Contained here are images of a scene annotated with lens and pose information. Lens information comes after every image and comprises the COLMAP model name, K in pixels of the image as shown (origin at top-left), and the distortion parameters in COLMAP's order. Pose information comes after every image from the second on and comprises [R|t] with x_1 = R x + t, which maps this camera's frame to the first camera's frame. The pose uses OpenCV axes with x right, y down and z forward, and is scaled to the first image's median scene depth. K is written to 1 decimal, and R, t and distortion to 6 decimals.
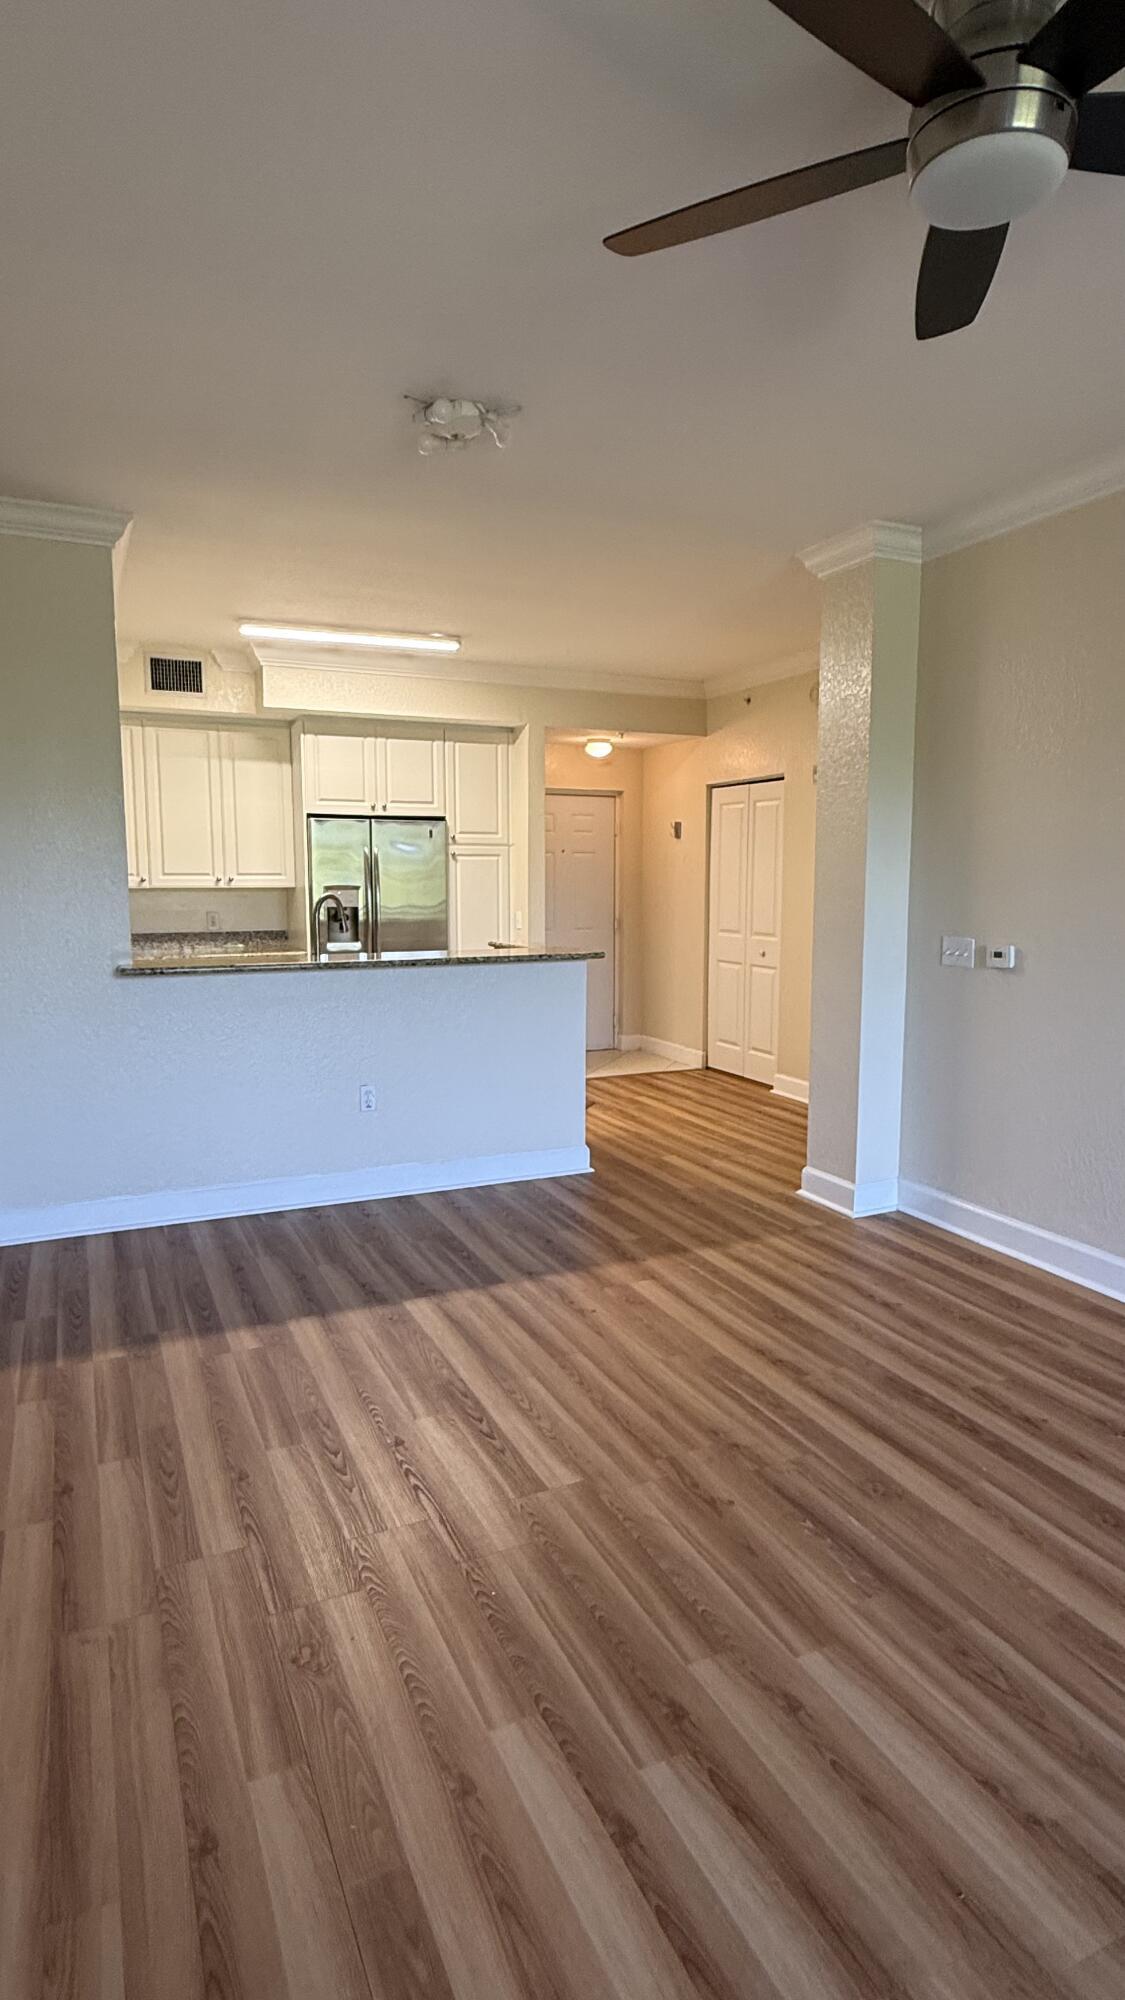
lens RADIAL K [[1068.5, 0, 564.2], [0, 1068.5, 1005.6], [0, 0, 1]] dist [0.002760, 0.001053]
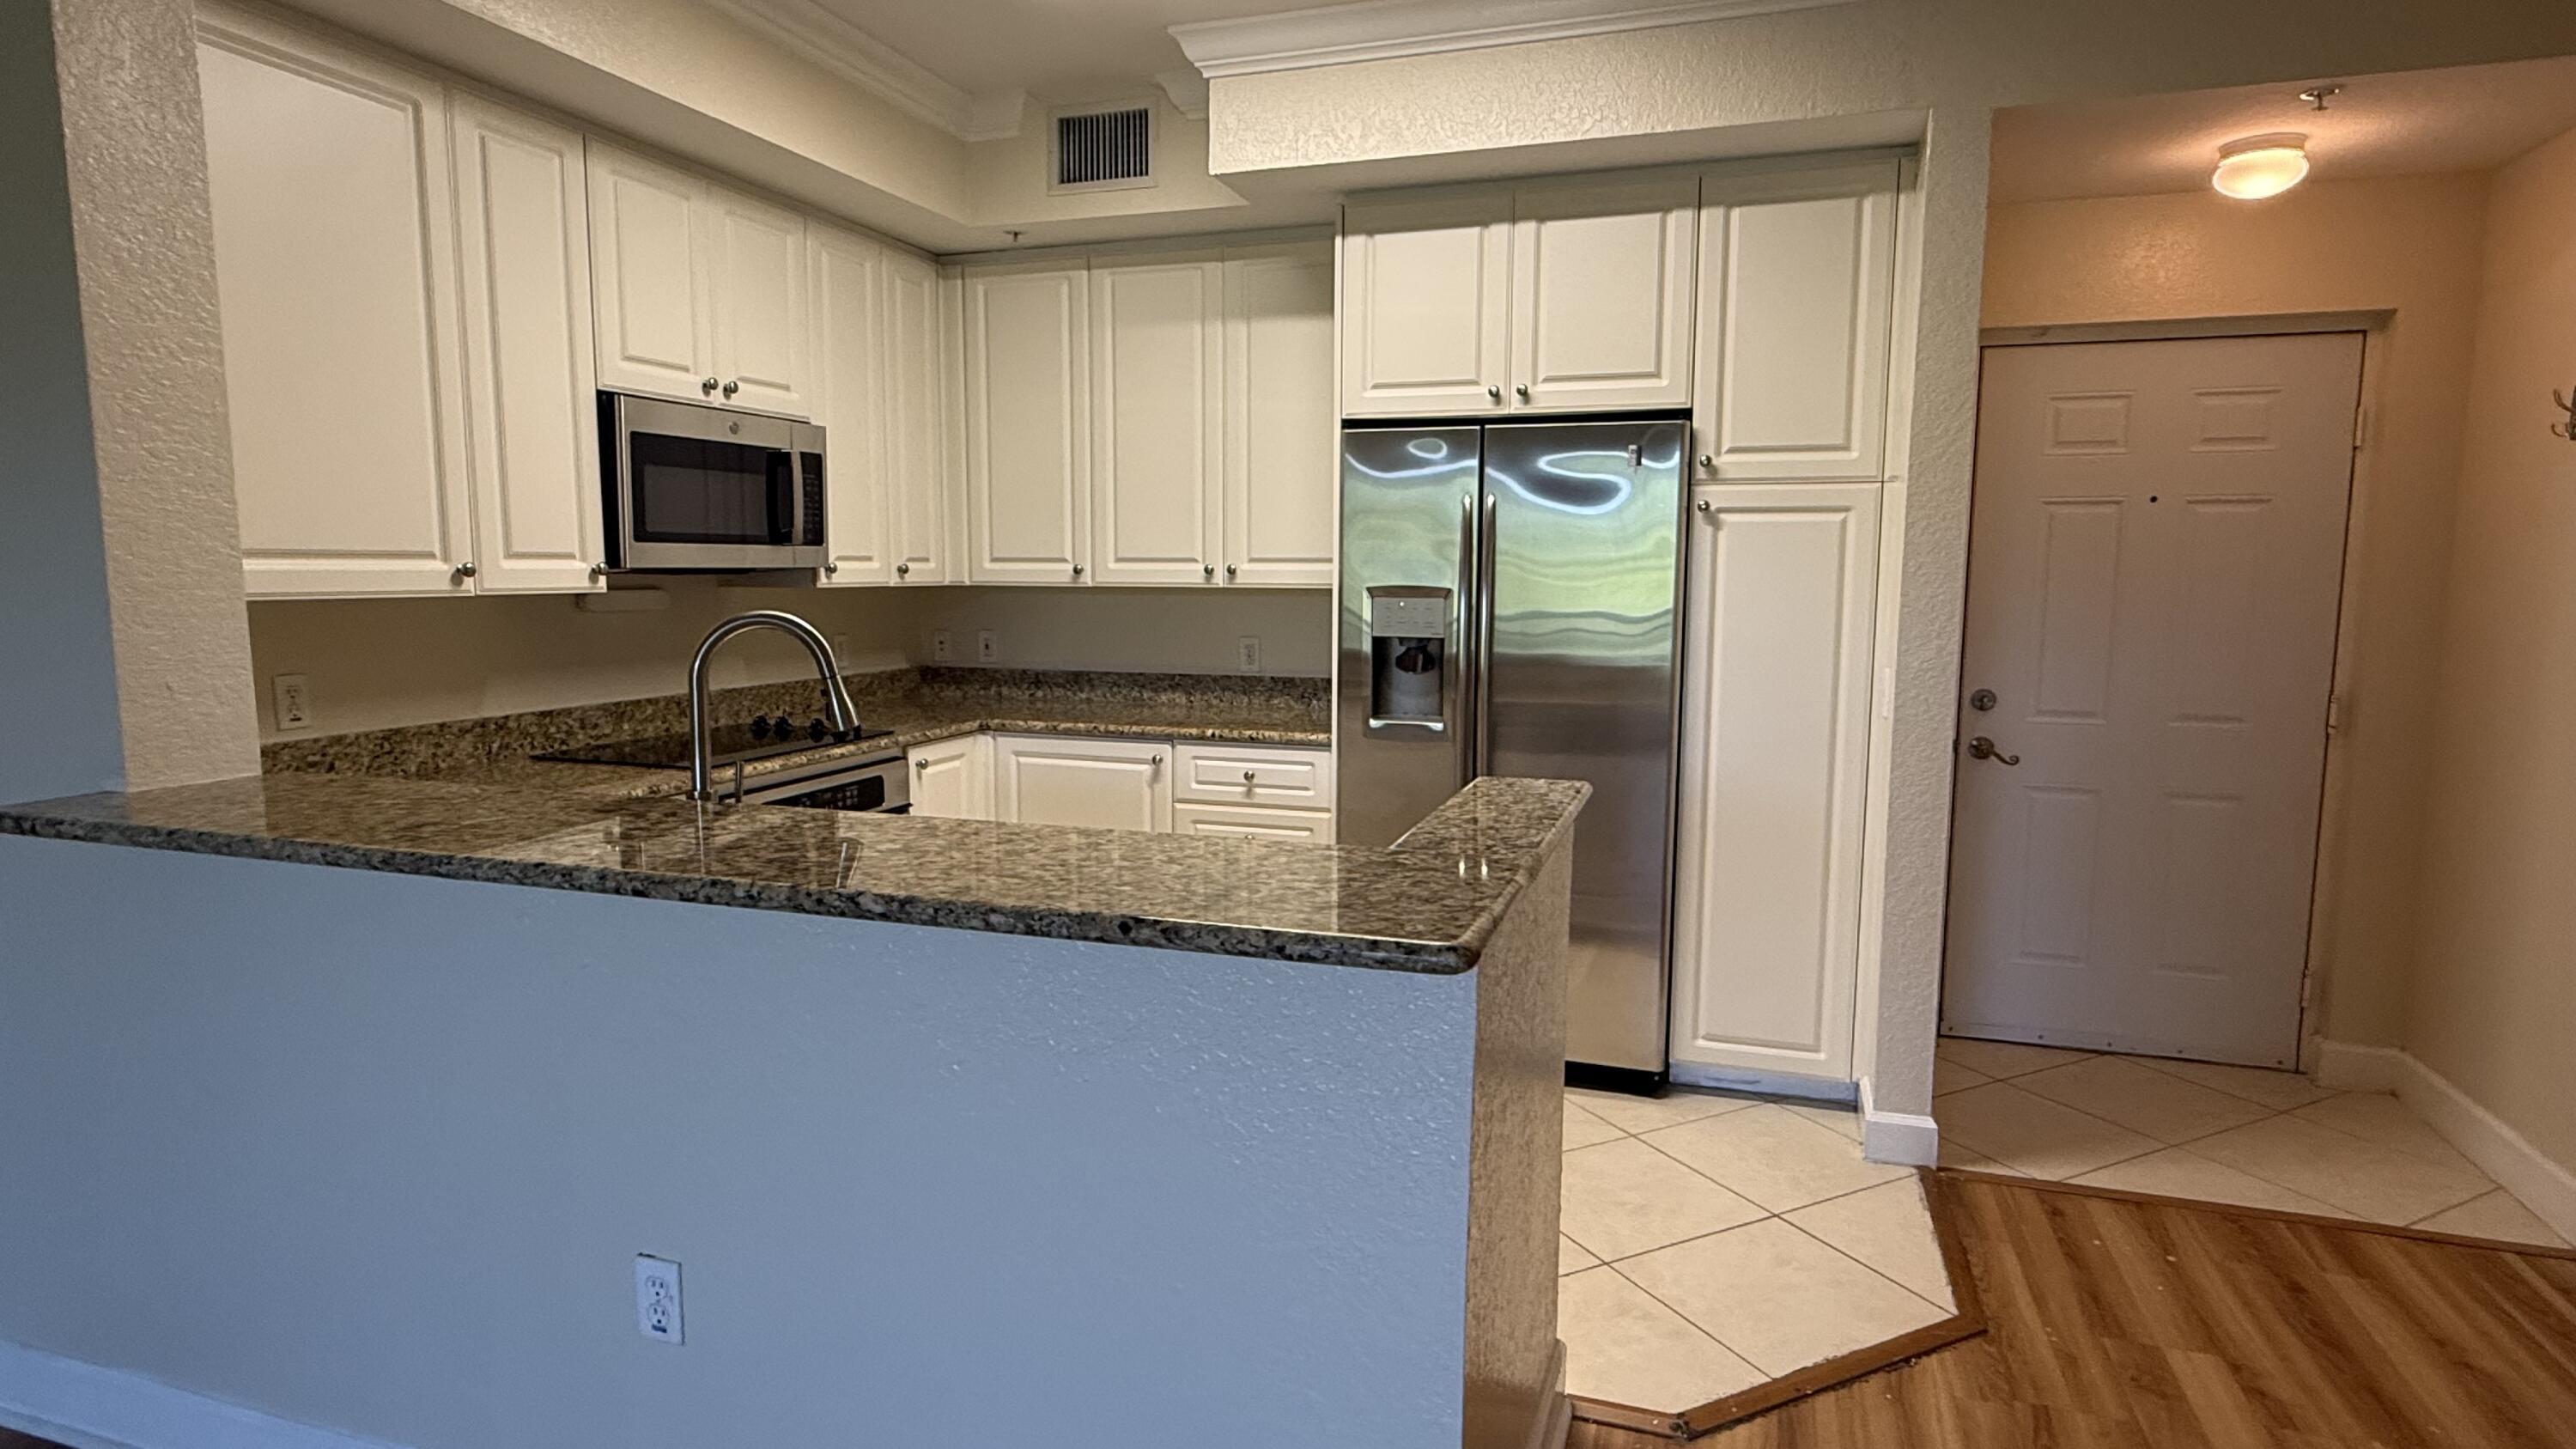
lens RADIAL K [[1376.4, 0, 1296.4], [0, 1376.4, 720.9], [0, 0, 1]] dist [0.002760, 0.001053]
pose [[0.724631, 0.082114, -0.684228, 0.139934], [-0.087424, 0.995807, 0.026920, -0.071633], [0.683569, 0.040311, 0.728772, 0.586811]]
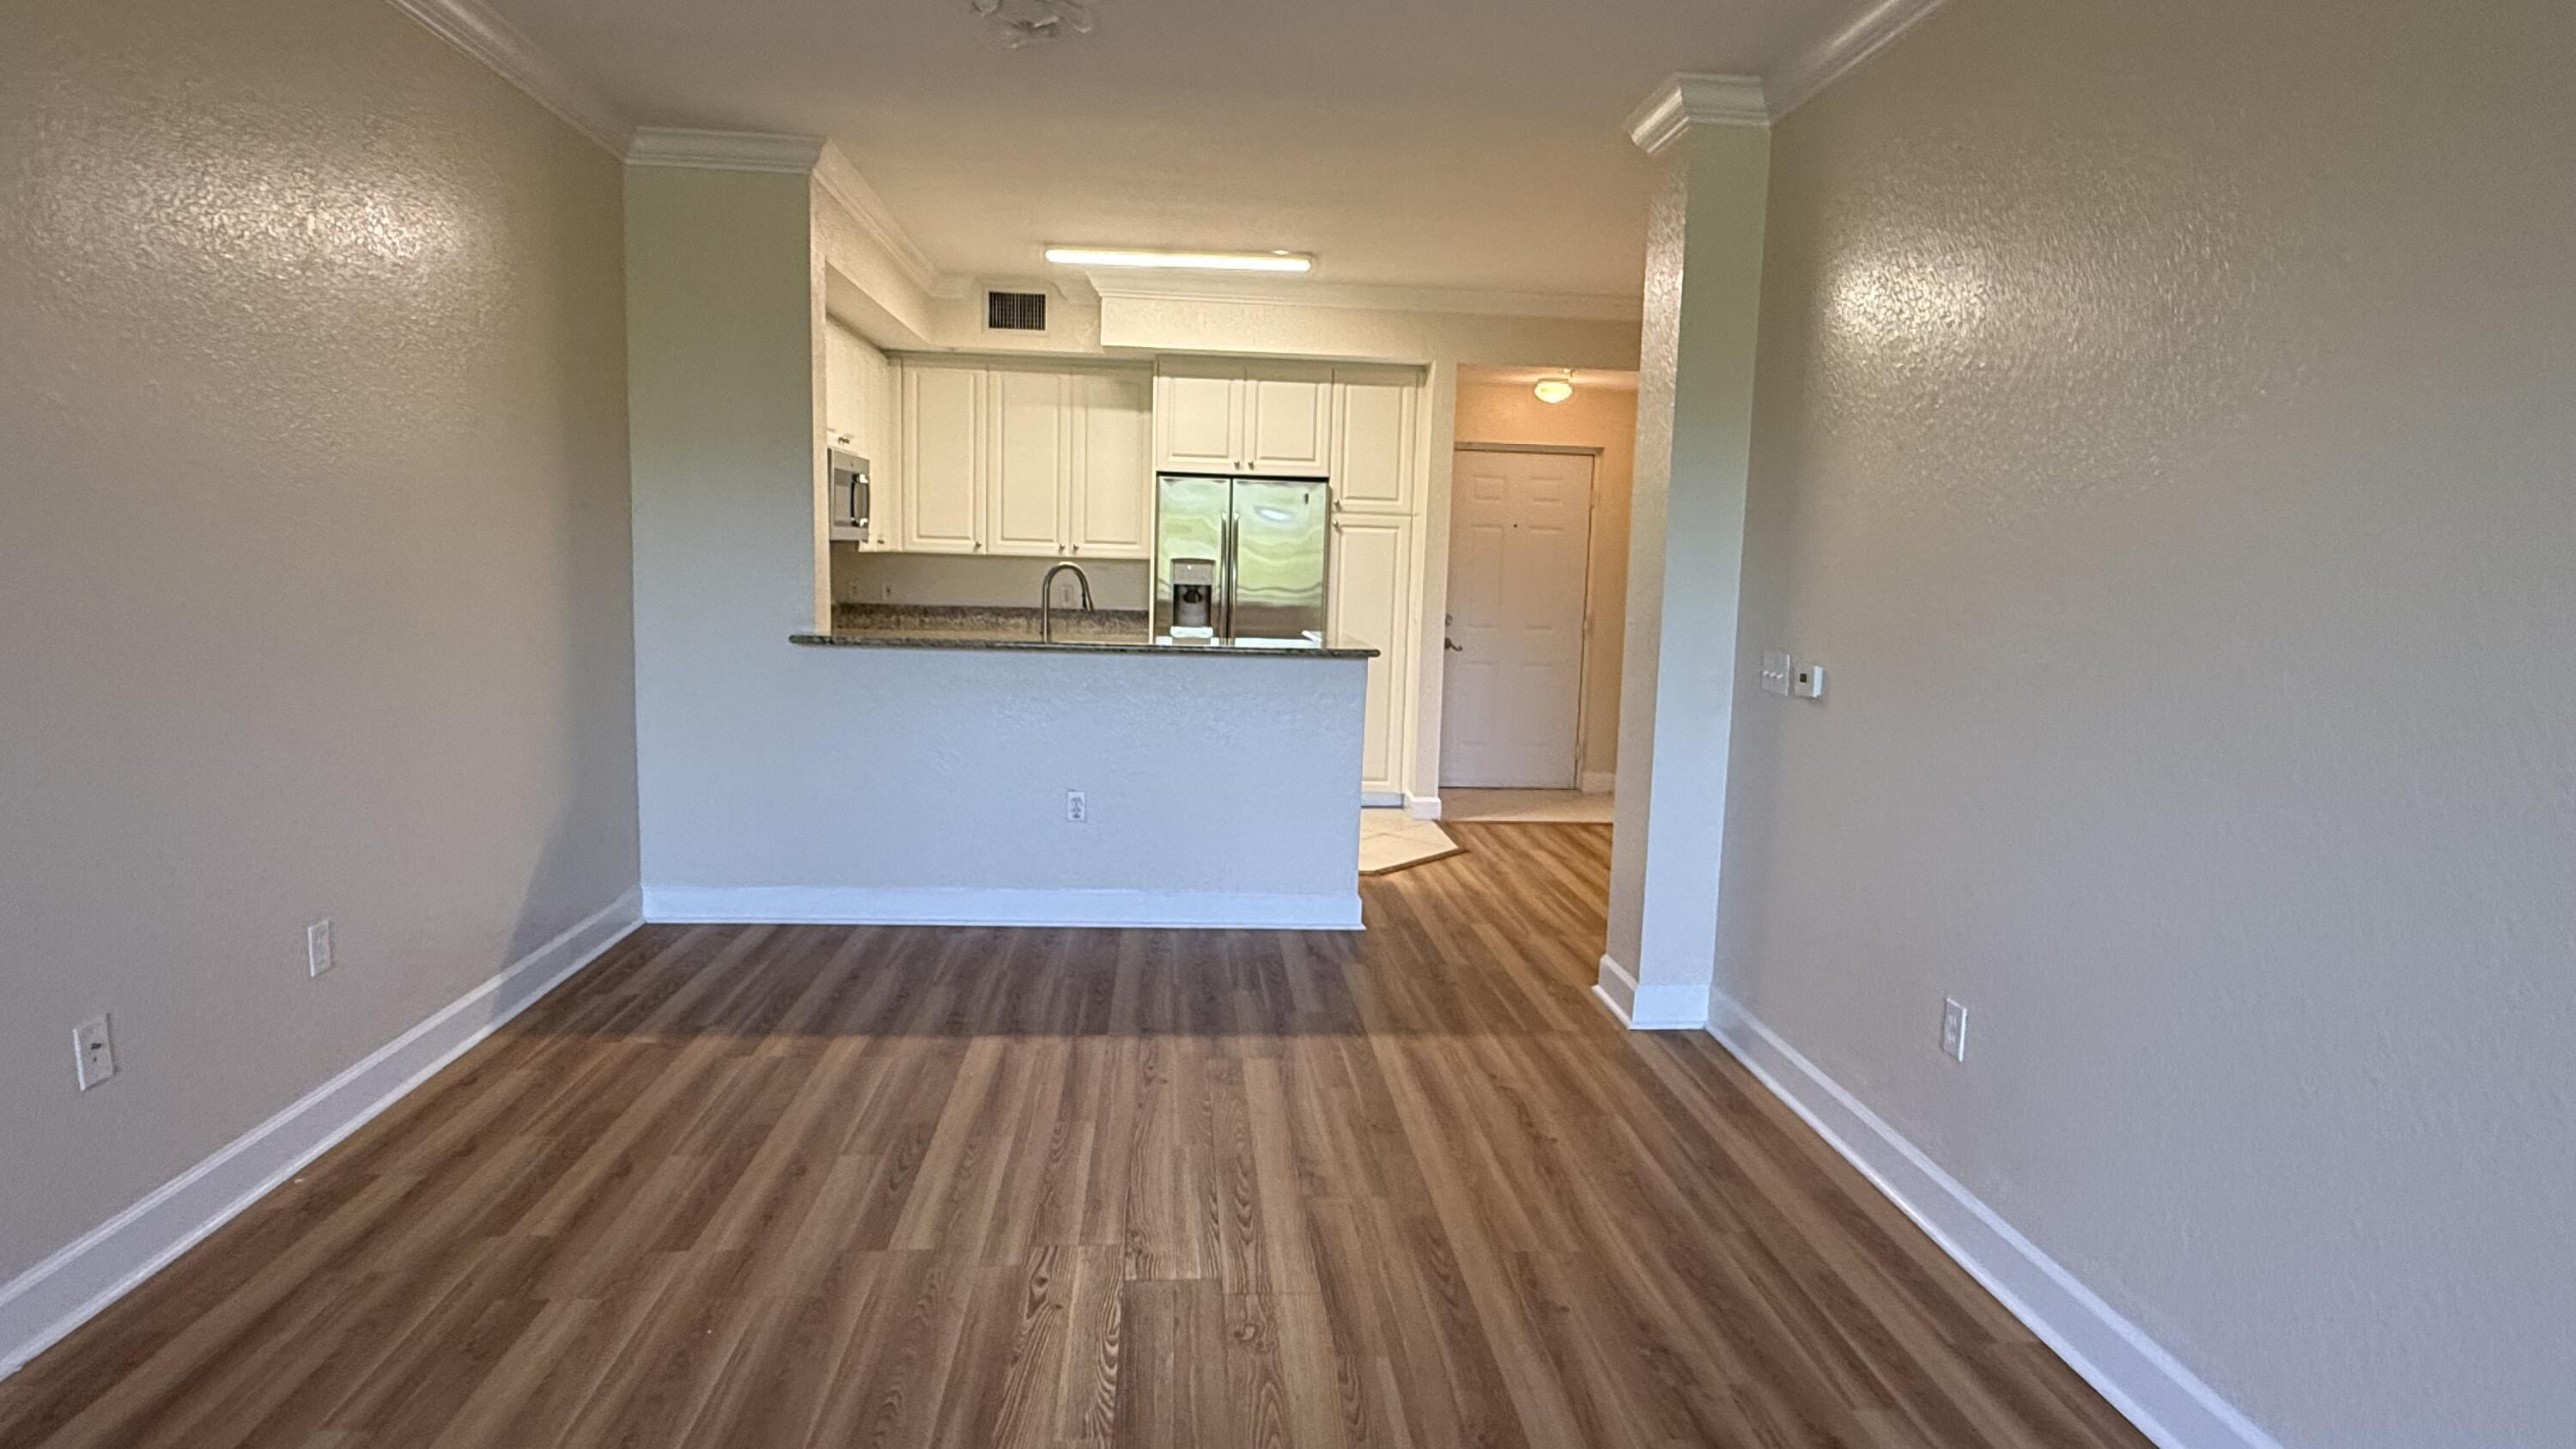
lens RADIAL K [[1376.4, 0, 1296.4], [0, 1376.4, 720.9], [0, 0, 1]] dist [0.002760, 0.001053]
pose [[0.939497, 0.071466, -0.335019, 0.239180], [-0.072745, 0.997312, 0.008748, -0.001910], [0.334744, 0.016152, 0.942171, 0.022935]]
